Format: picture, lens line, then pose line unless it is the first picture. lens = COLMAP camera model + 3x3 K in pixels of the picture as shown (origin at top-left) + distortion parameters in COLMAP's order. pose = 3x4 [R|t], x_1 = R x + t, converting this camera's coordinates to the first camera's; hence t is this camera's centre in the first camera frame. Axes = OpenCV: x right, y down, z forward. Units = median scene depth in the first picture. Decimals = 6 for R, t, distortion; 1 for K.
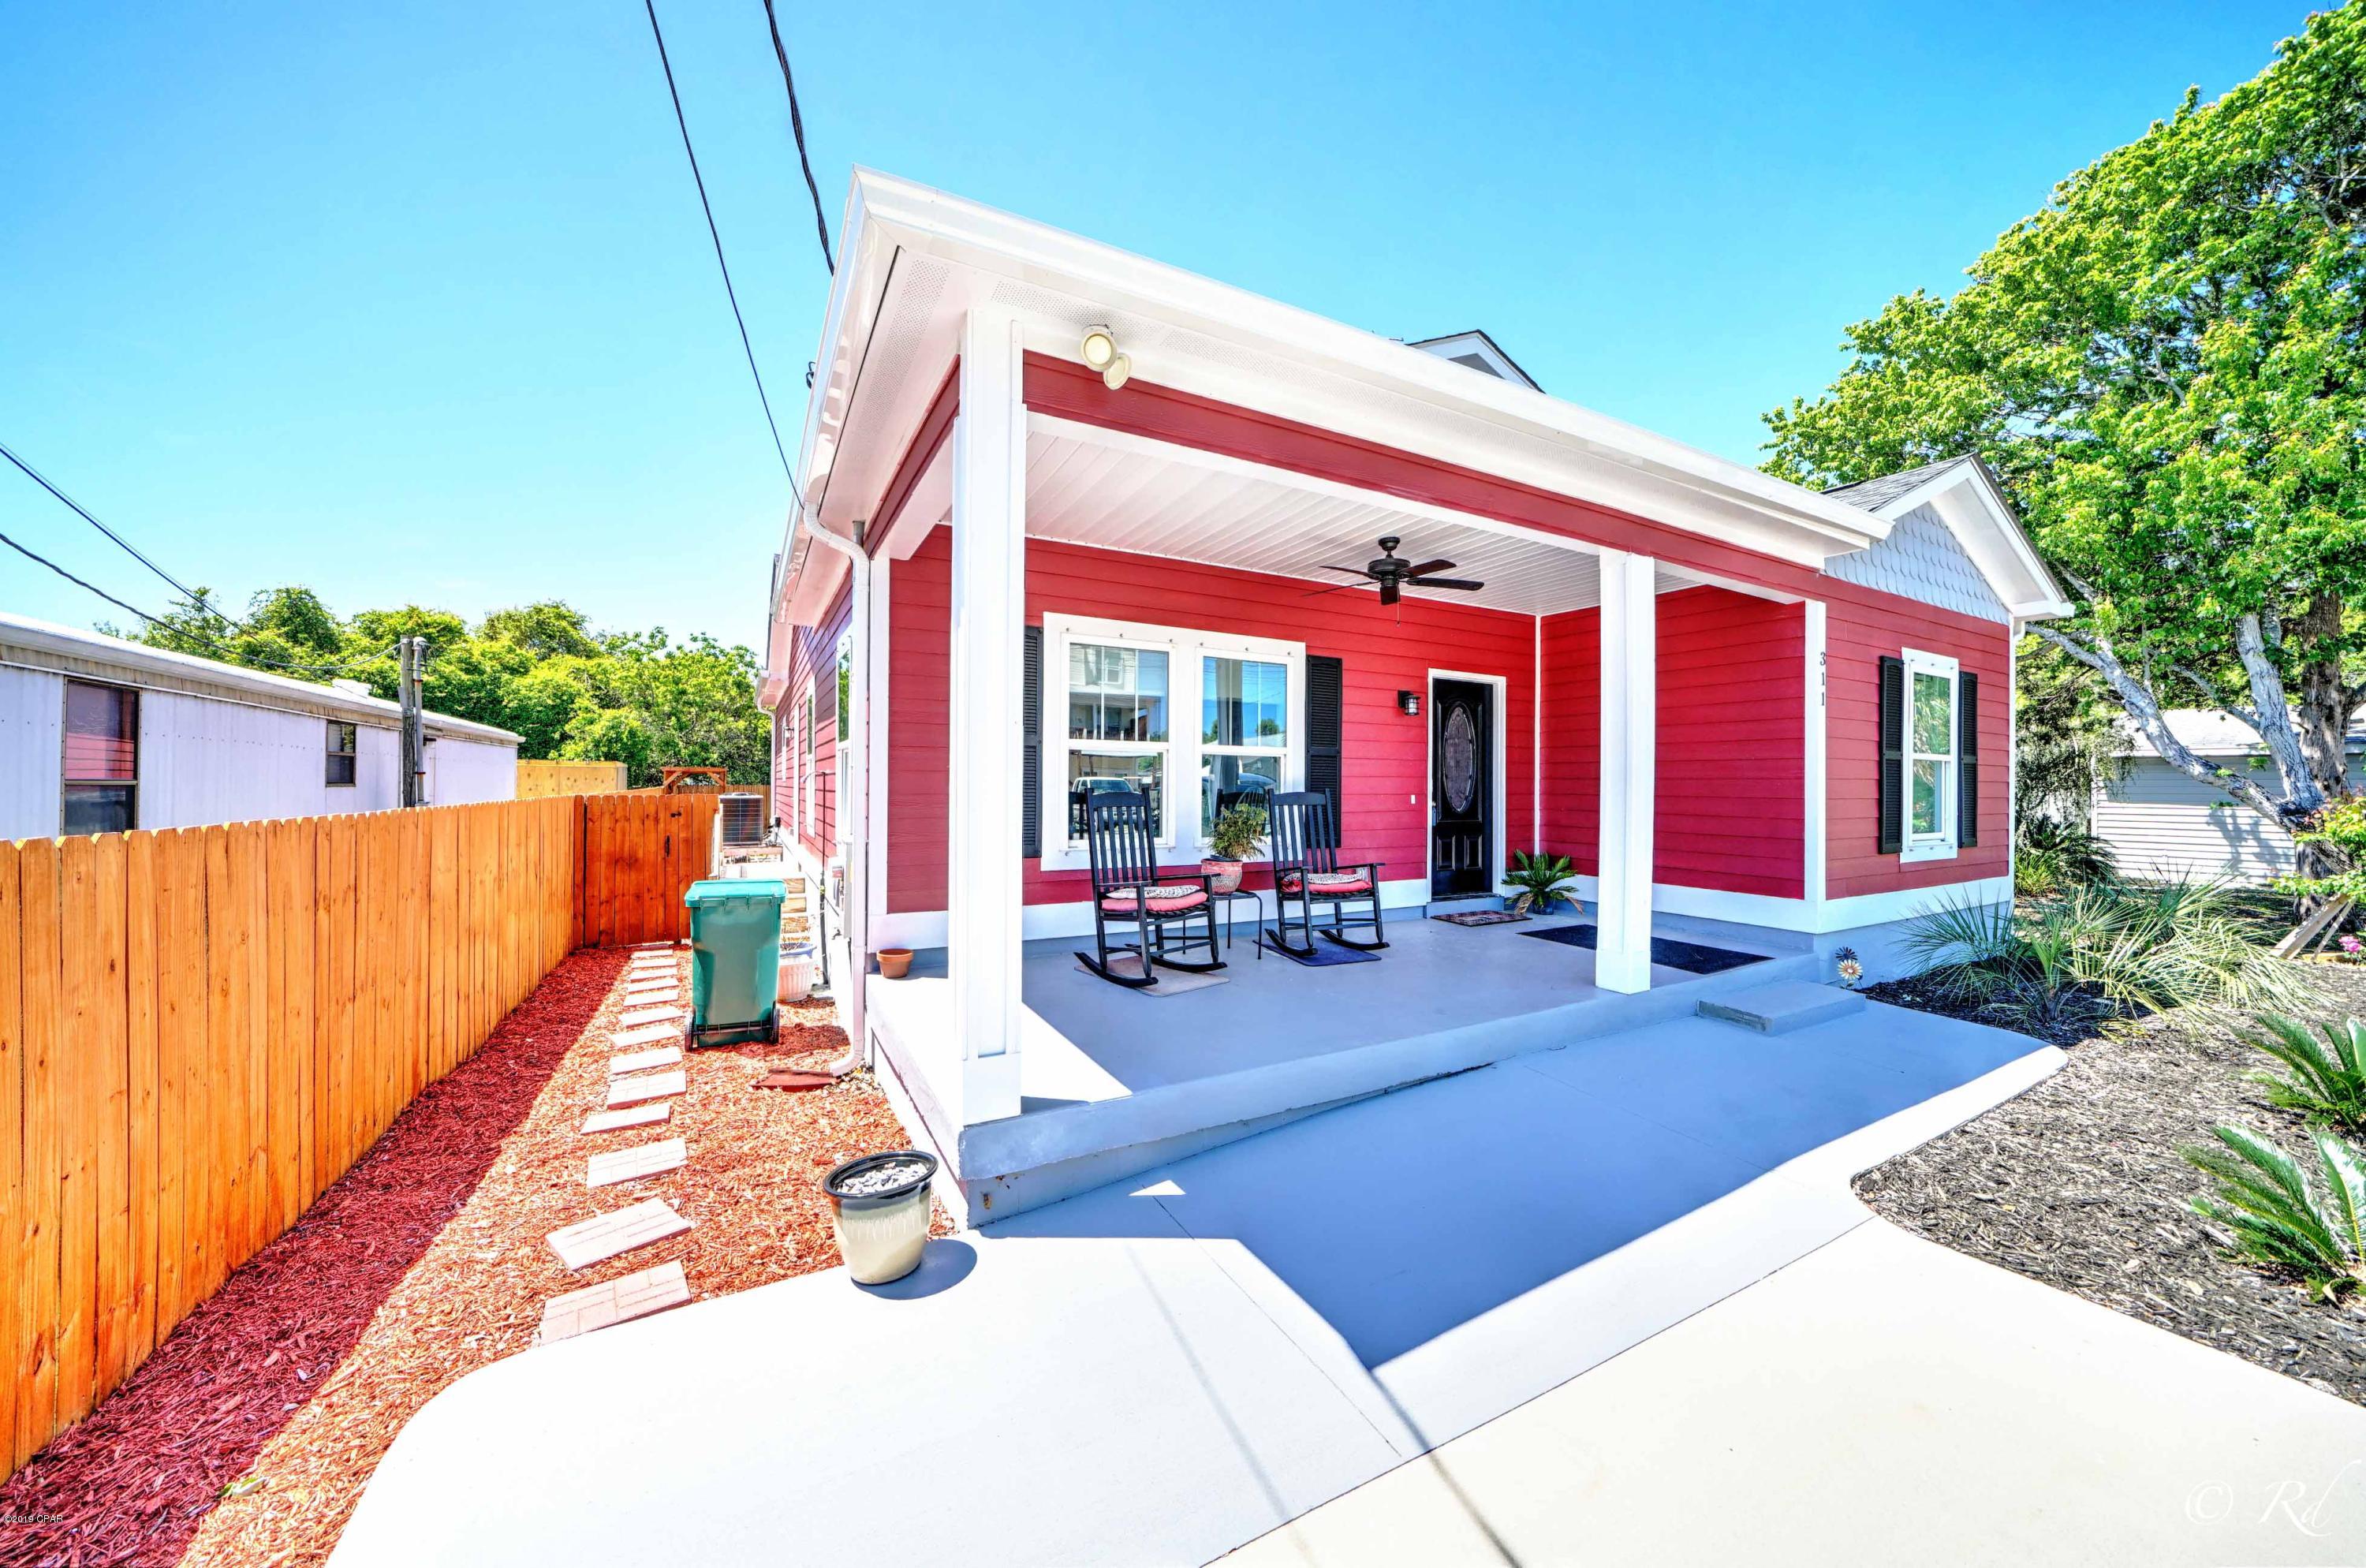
lens RADIAL K [[821.8, 0, 1180.4], [0, 821.8, 784.5], [0, 0, 1]] dist [-0.032619, 0.005188]
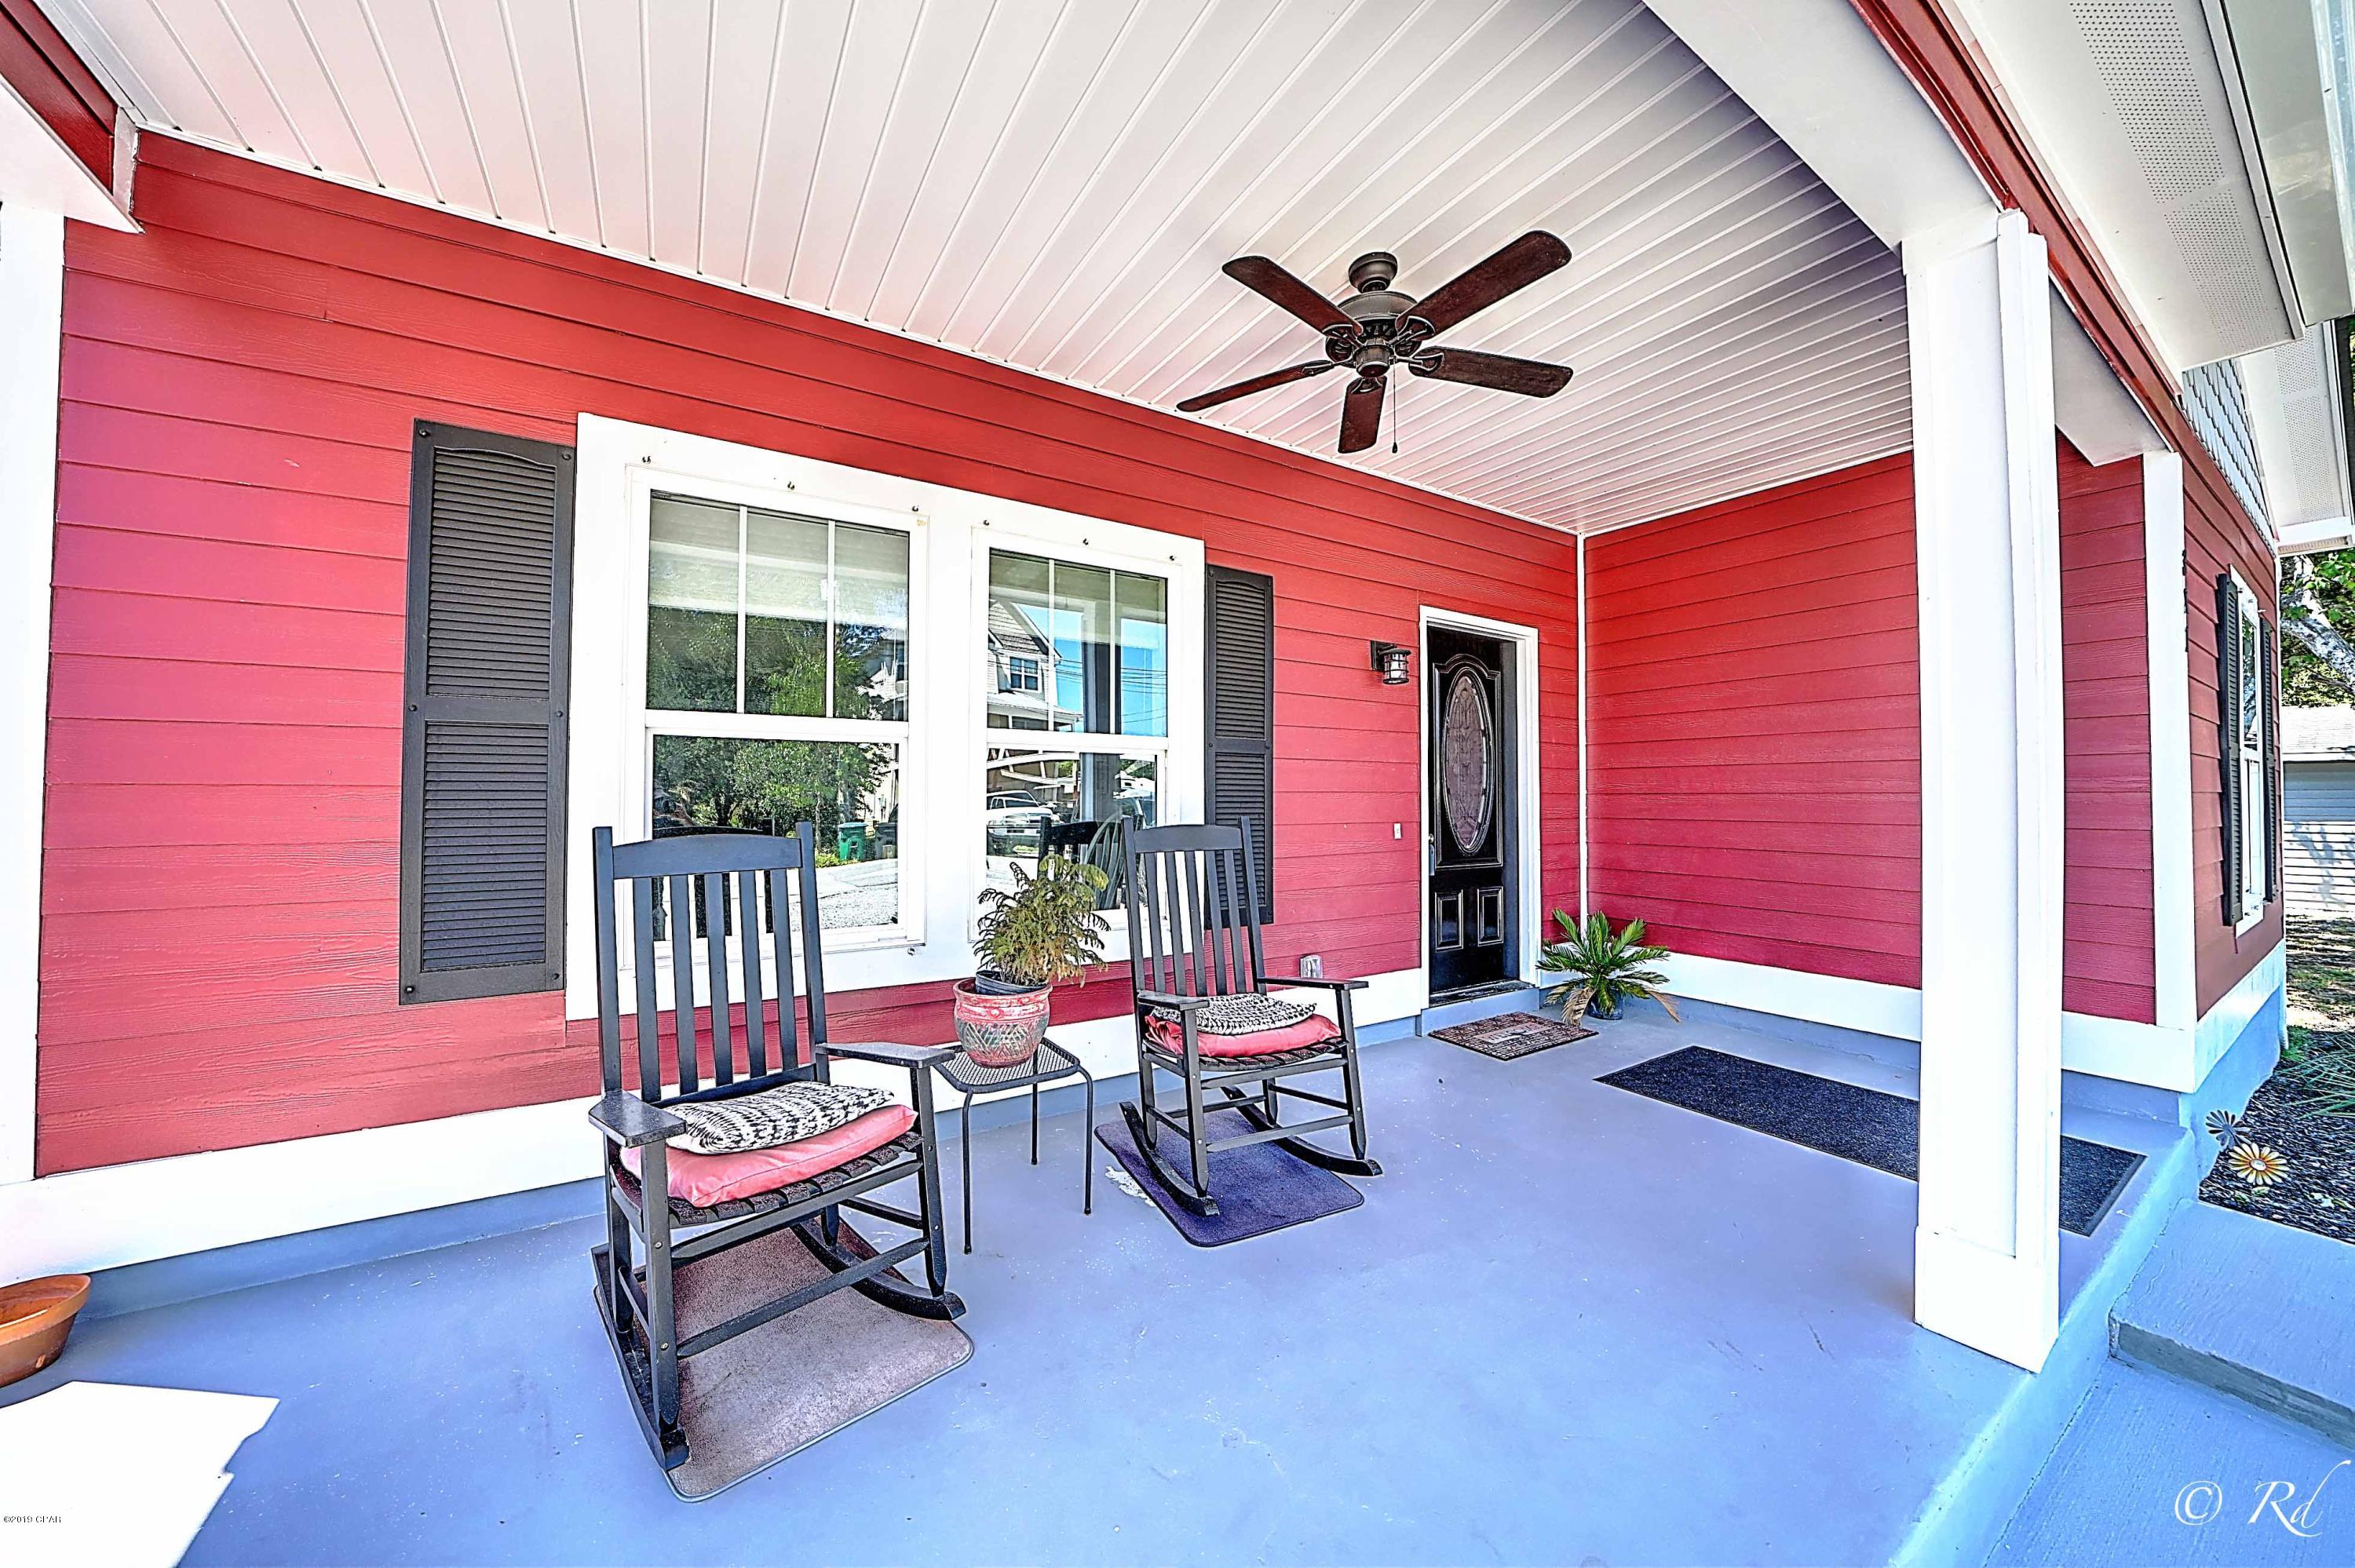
lens RADIAL K [[817.9, 0, 1174.9], [0, 817.9, 784.5], [0, 0, 1]] dist [-0.032619, 0.005188]
pose [[0.997446, -0.006080, 0.071165, 0.089910], [0.007667, 0.999728, -0.022041, -0.003712], [-0.071012, 0.022530, 0.997221, 0.449913]]
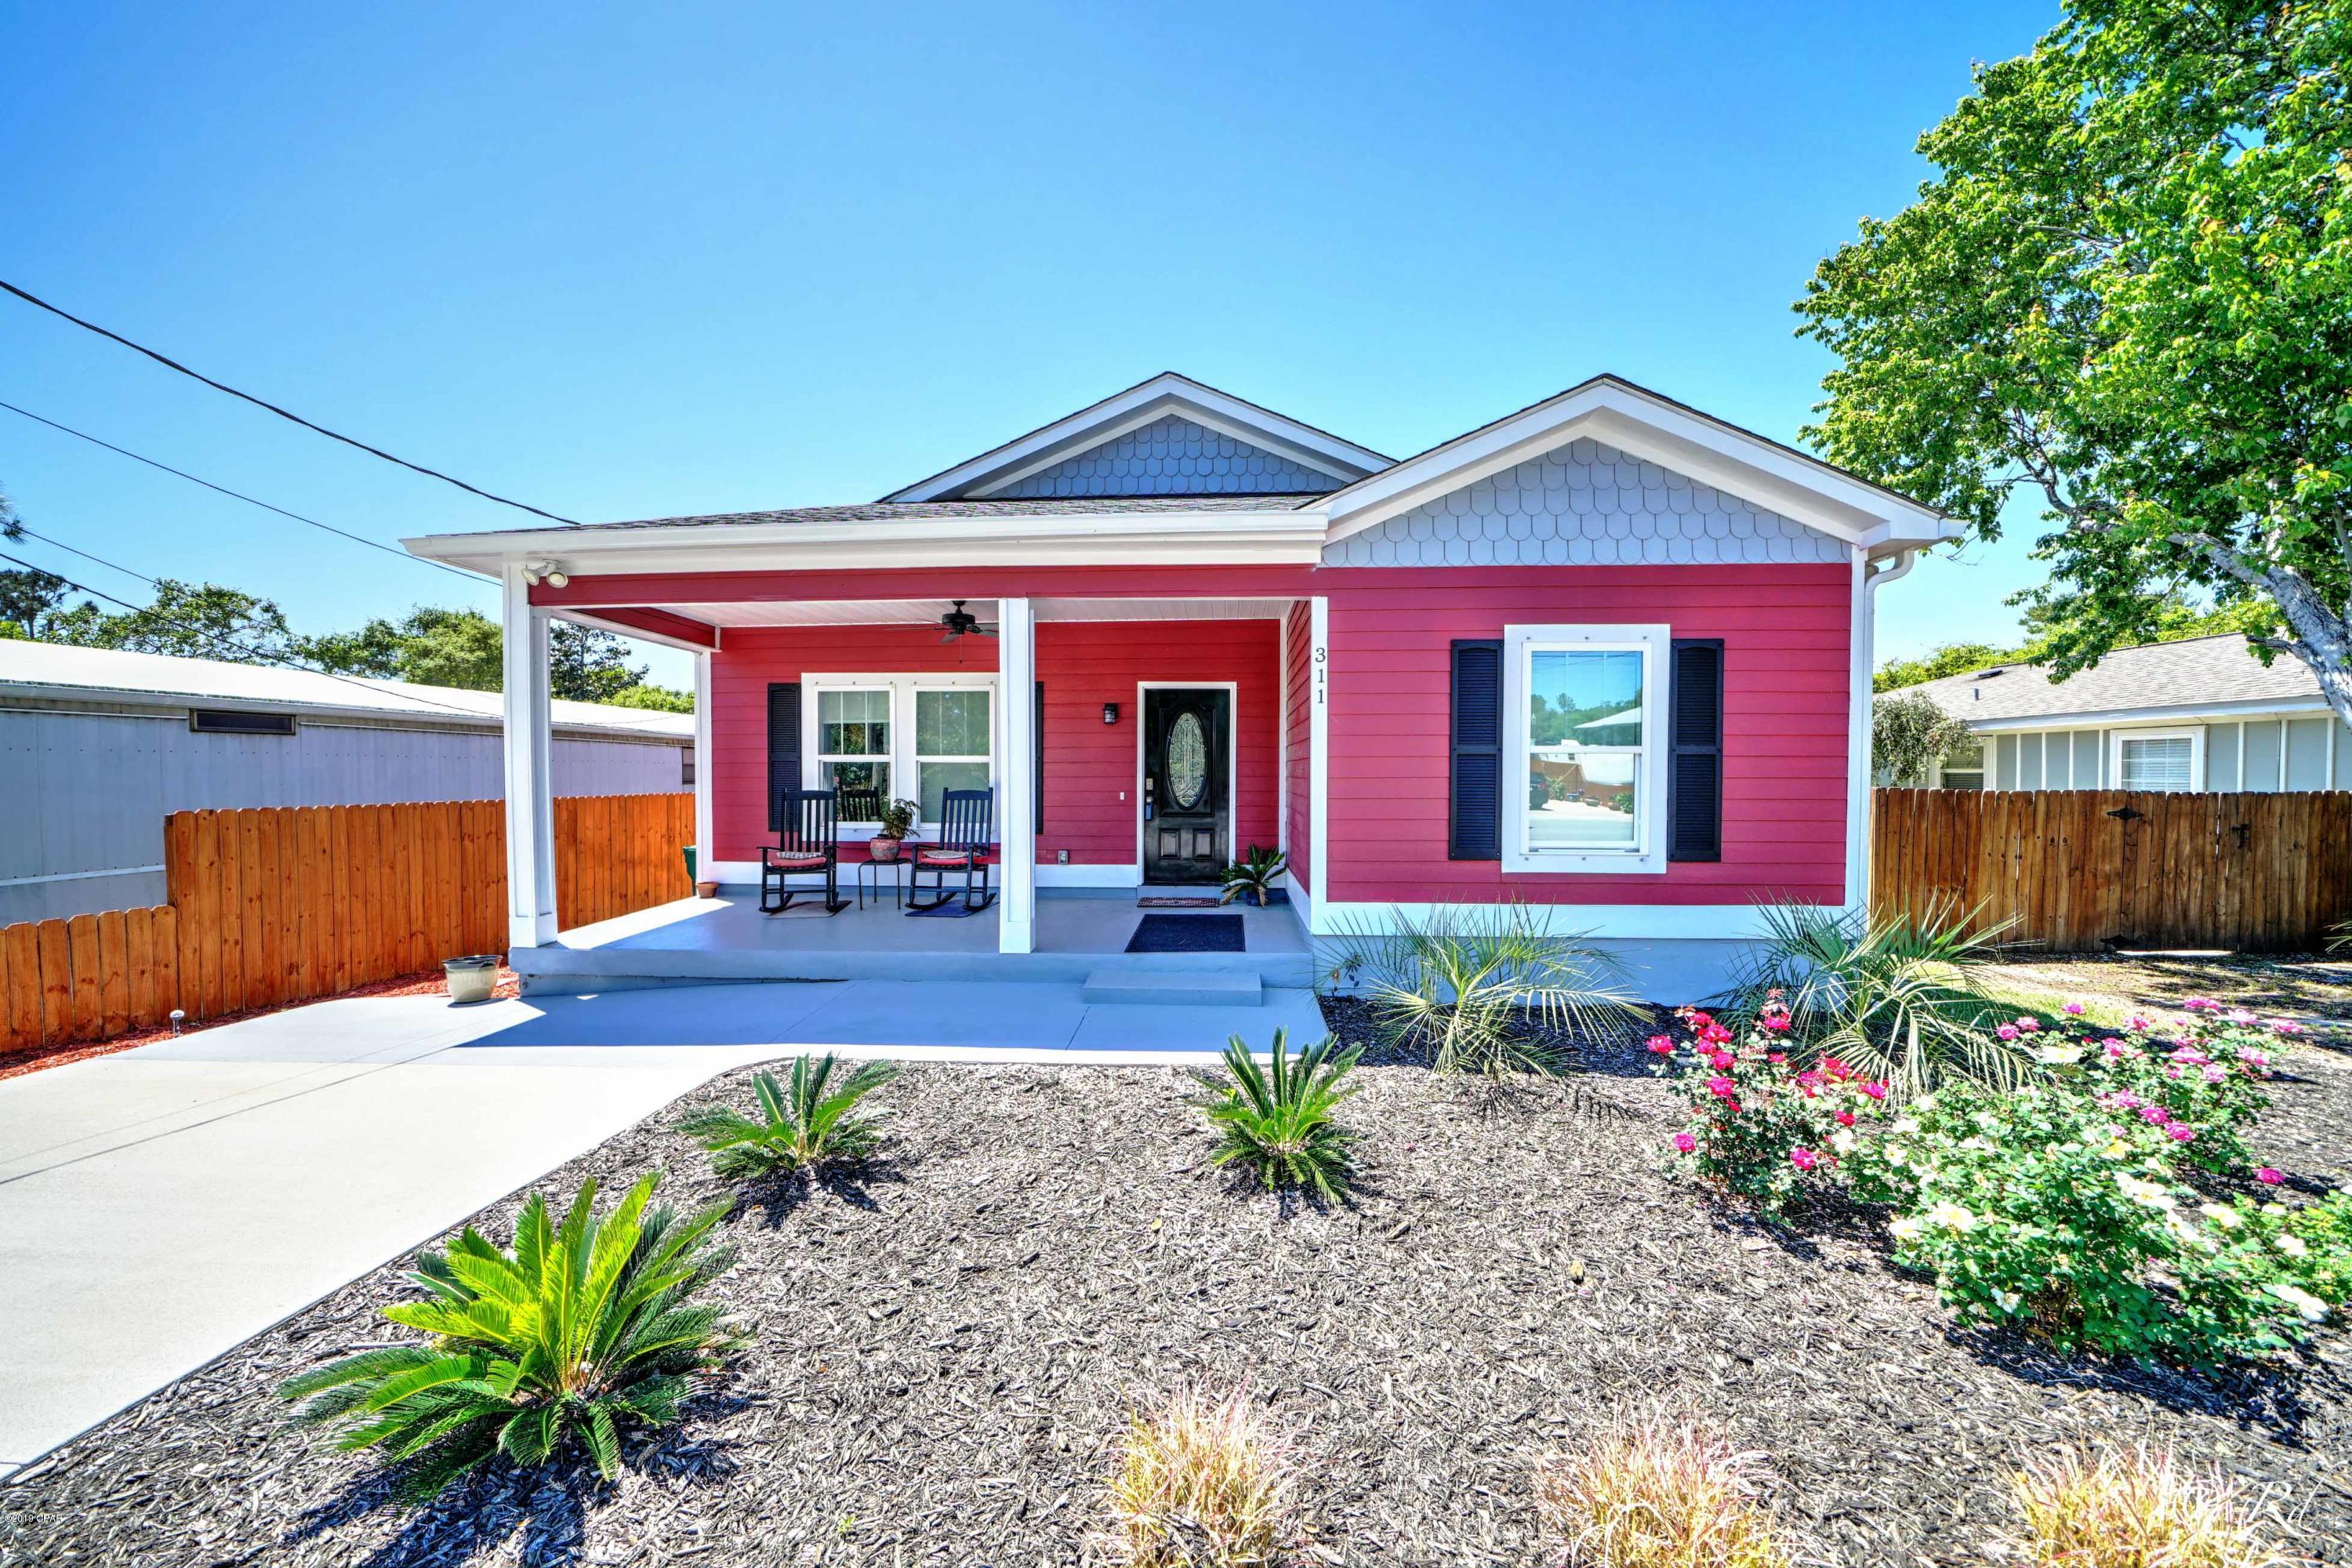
lens RADIAL K [[816.9, 0, 1173.4], [0, 816.9, 784.5], [0, 0, 1]] dist [-0.032619, 0.005188]
pose [[0.840131, -0.007613, -0.542330, 0.978492], [0.001825, 0.999936, -0.011209, 0.013218], [0.542381, 0.008428, 0.840091, 0.084808]]
